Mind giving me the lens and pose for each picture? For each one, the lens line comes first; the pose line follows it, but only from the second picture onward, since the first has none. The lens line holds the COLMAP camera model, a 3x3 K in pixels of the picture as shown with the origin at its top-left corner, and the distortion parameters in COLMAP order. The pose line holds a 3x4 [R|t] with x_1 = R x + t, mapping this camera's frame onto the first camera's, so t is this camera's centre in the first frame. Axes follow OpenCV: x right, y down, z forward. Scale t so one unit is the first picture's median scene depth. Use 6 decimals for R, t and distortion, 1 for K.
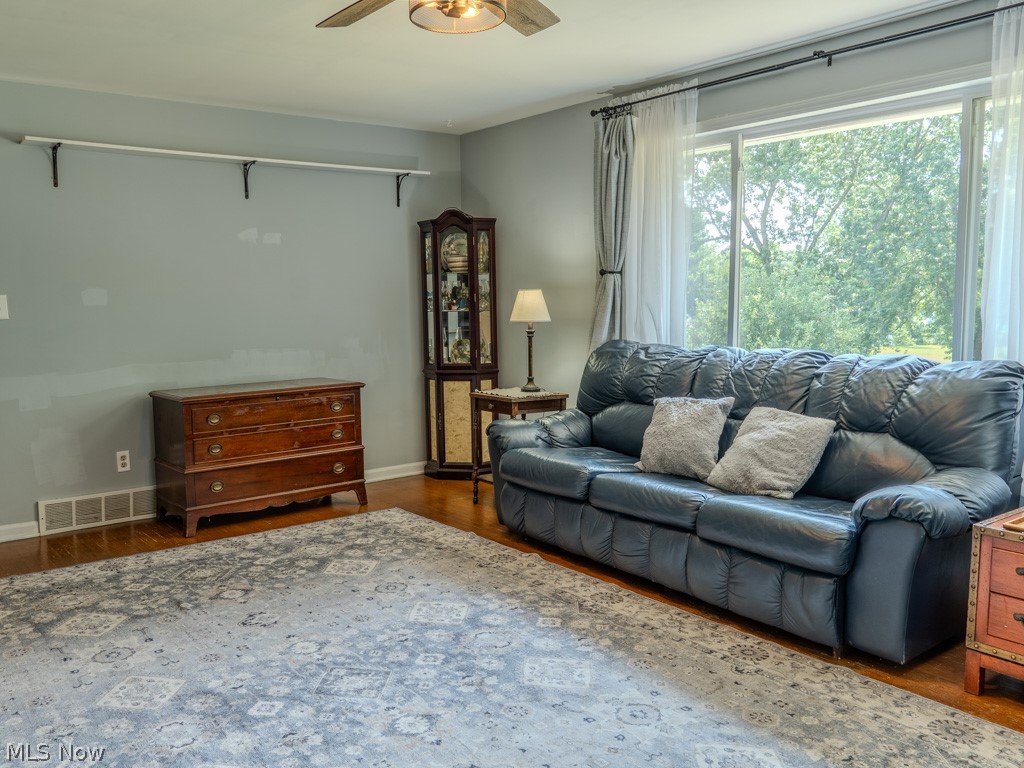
lens RADIAL K [[845.4, 0, 507.5], [0, 845.4, 390.2], [0, 0, 1]] dist [-0.001262, -0.013096]
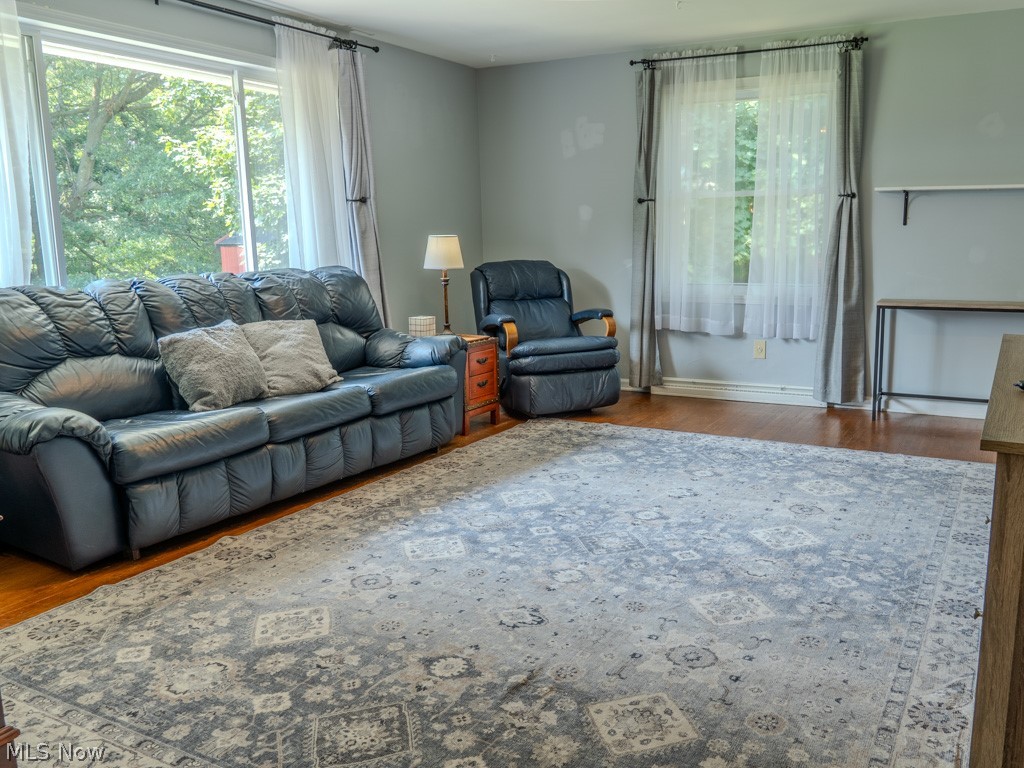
lens RADIAL K [[845.4, 0, 509.3], [0, 845.4, 379.9], [0, 0, 1]] dist [-0.001262, -0.013096]
pose [[-0.351391, -0.147507, 0.924536, -0.904908], [0.118061, 0.972646, 0.200055, -0.094178], [-0.928755, 0.179449, -0.324364, 1.128239]]
